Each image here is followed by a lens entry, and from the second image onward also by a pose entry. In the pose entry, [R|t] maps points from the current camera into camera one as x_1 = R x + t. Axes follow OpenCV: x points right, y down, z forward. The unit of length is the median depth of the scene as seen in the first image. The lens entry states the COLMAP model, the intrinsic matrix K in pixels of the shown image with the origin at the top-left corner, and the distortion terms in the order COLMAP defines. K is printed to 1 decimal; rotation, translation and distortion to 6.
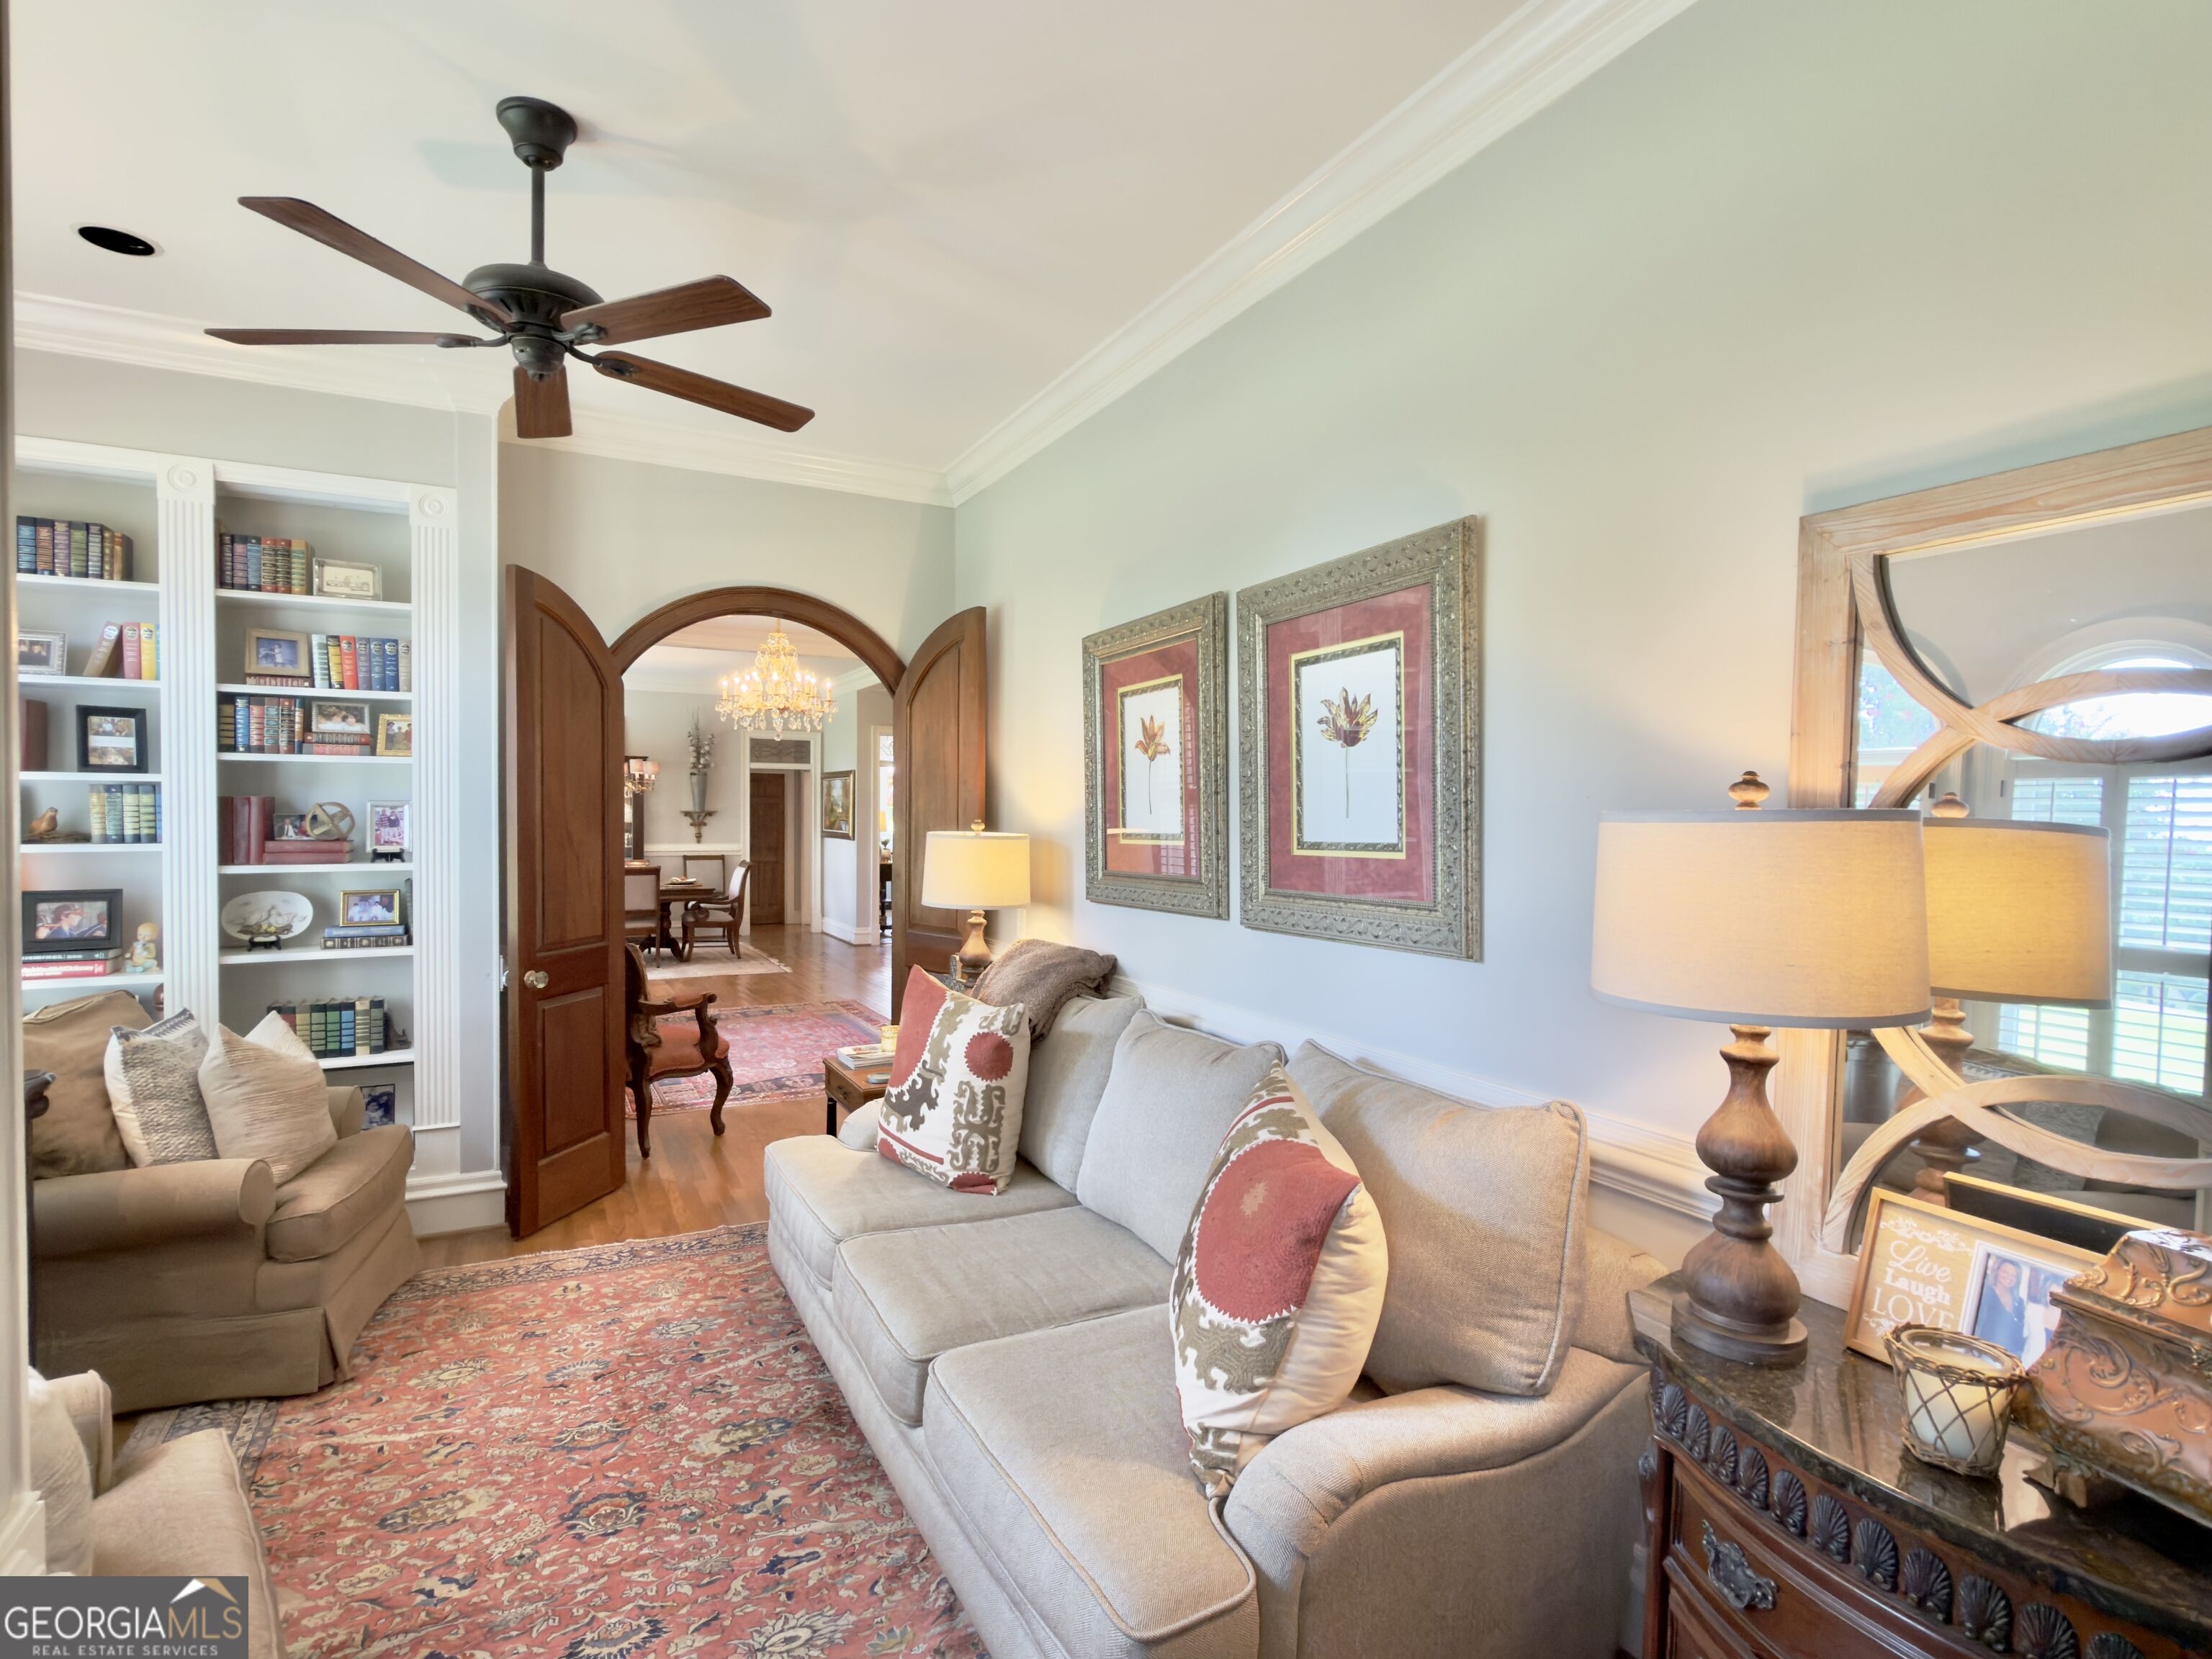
lens RADIAL K [[1103.2, 0, 1100.6], [0, 1103.2, 828.0], [0, 0, 1]] dist [-0.000466, 0.000800]
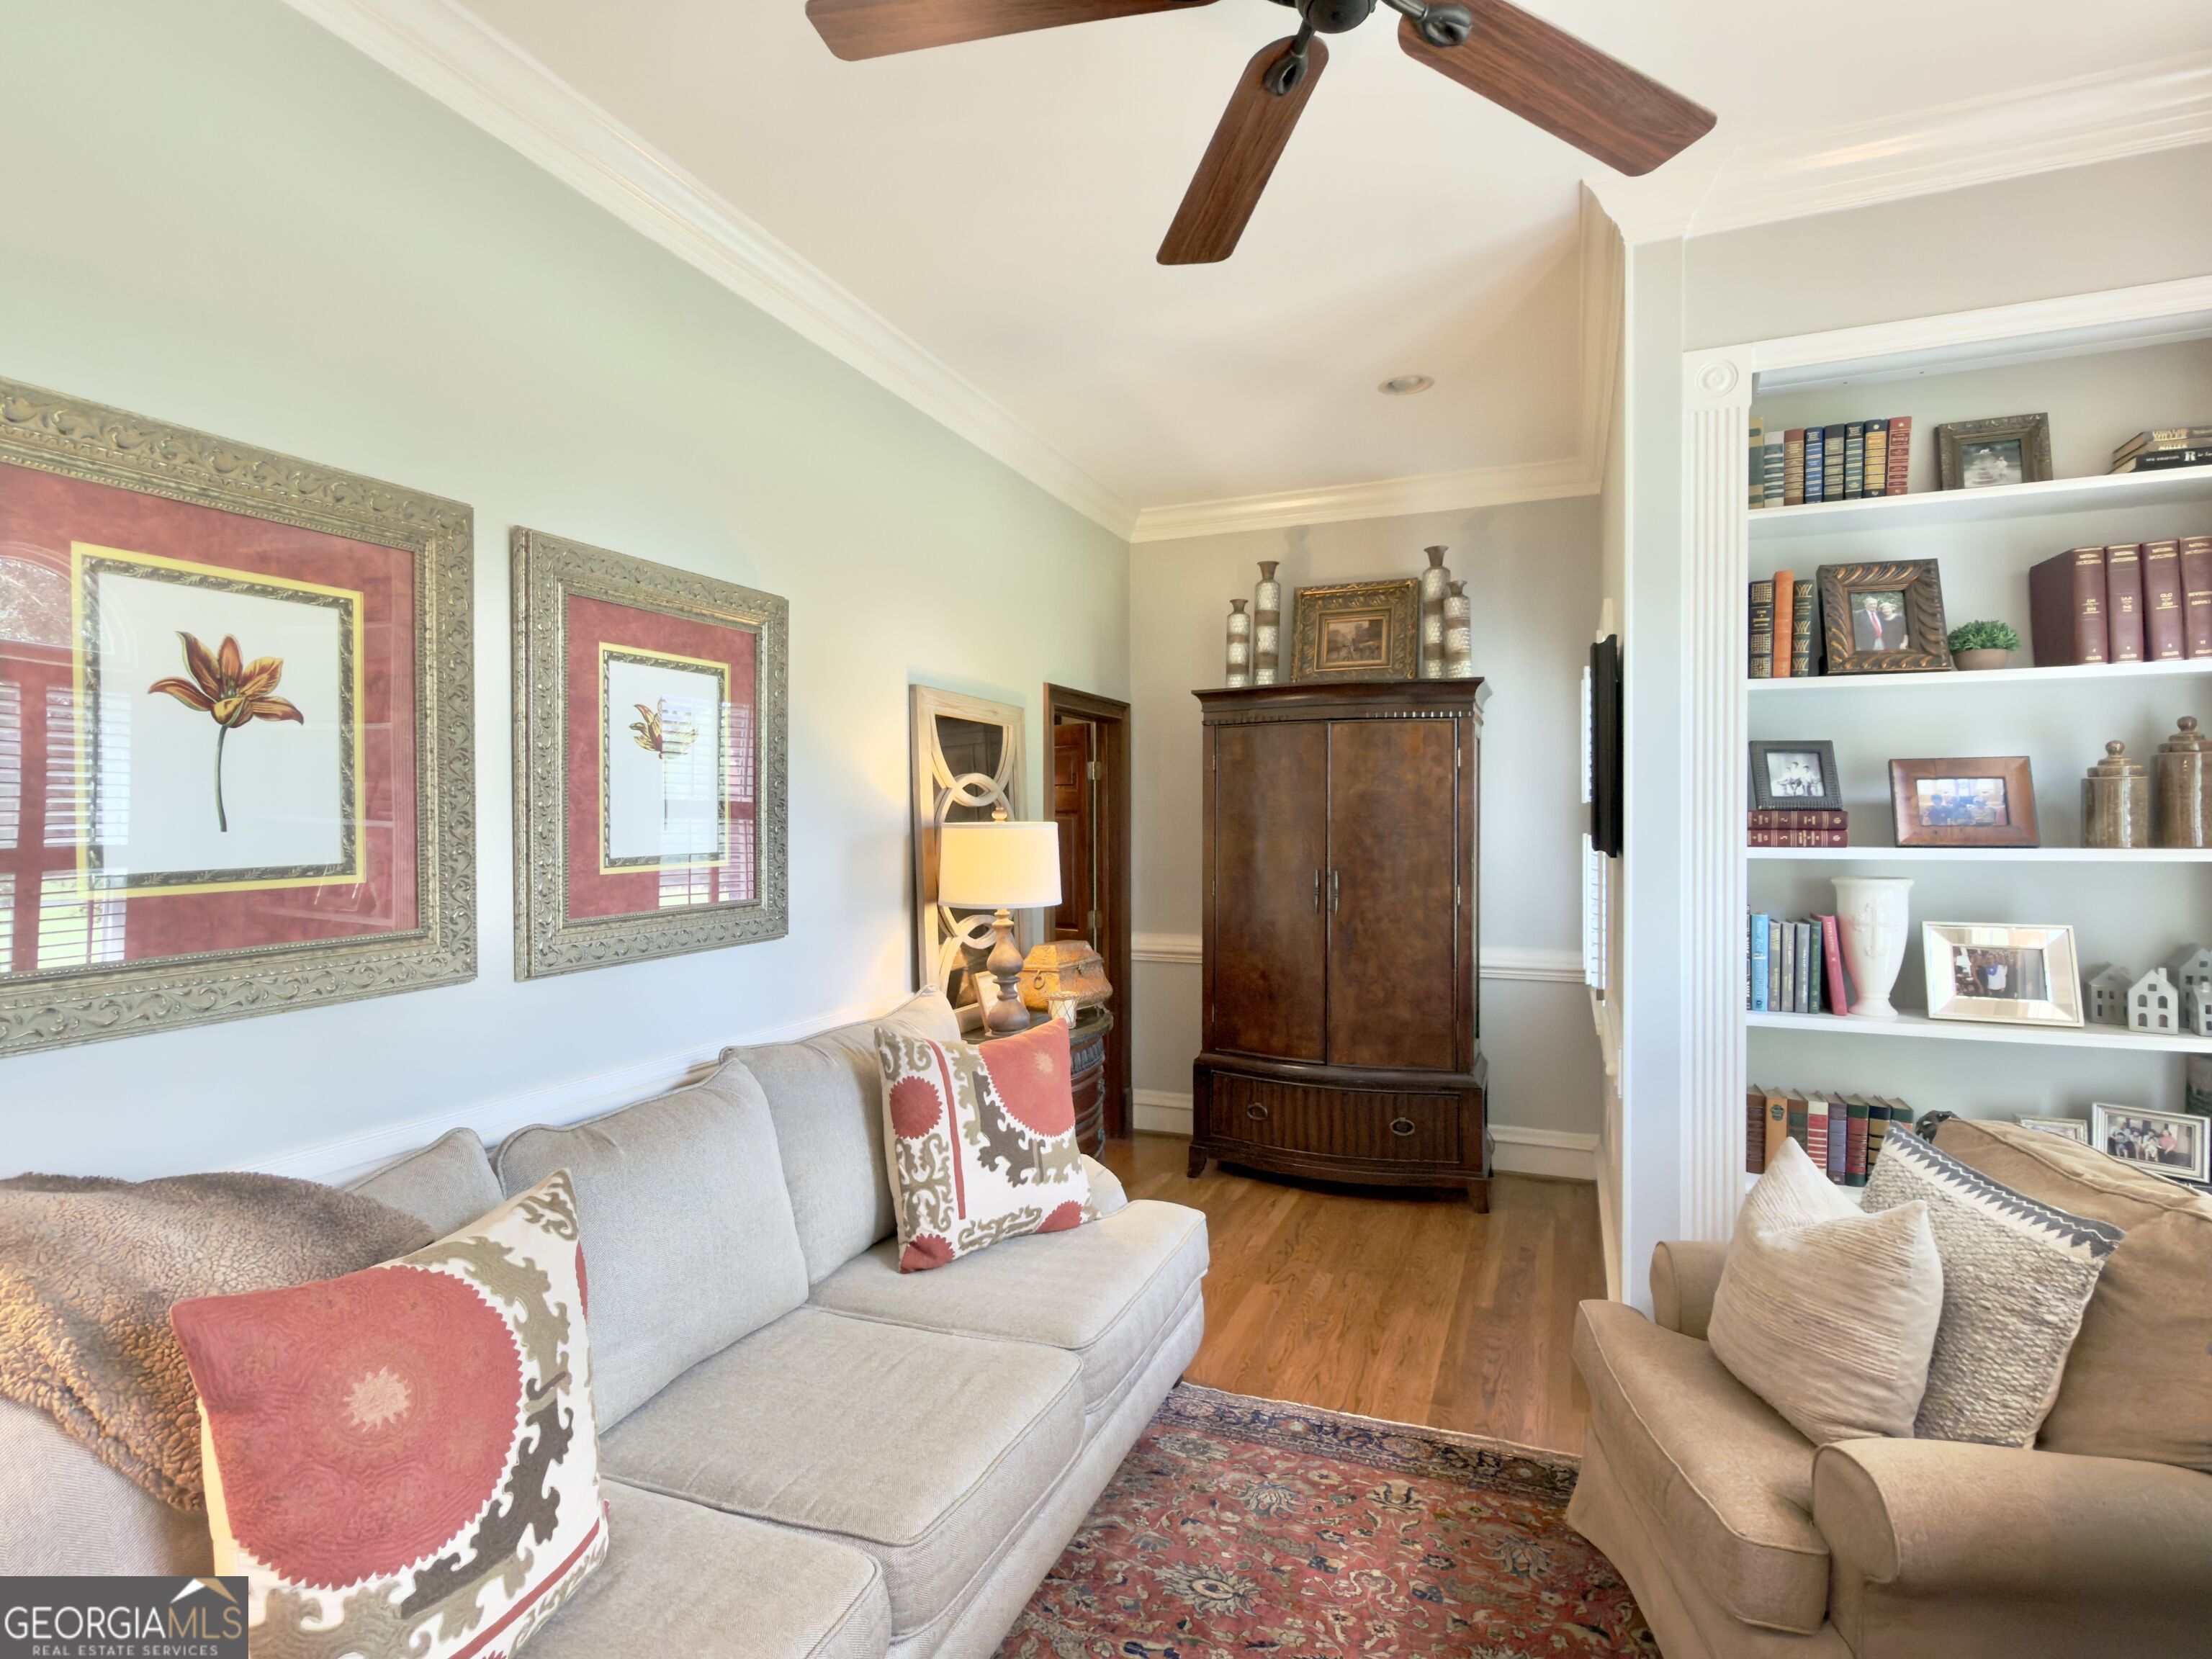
lens RADIAL K [[1103.2, 0, 1101.8], [0, 1103.2, 825.6], [0, 0, 1]] dist [-0.000466, 0.000800]
pose [[-0.635357, -0.007119, 0.772185, -0.619372], [0.008427, 0.999834, 0.016151, -0.020543], [-0.772172, 0.016769, -0.635192, 1.042189]]
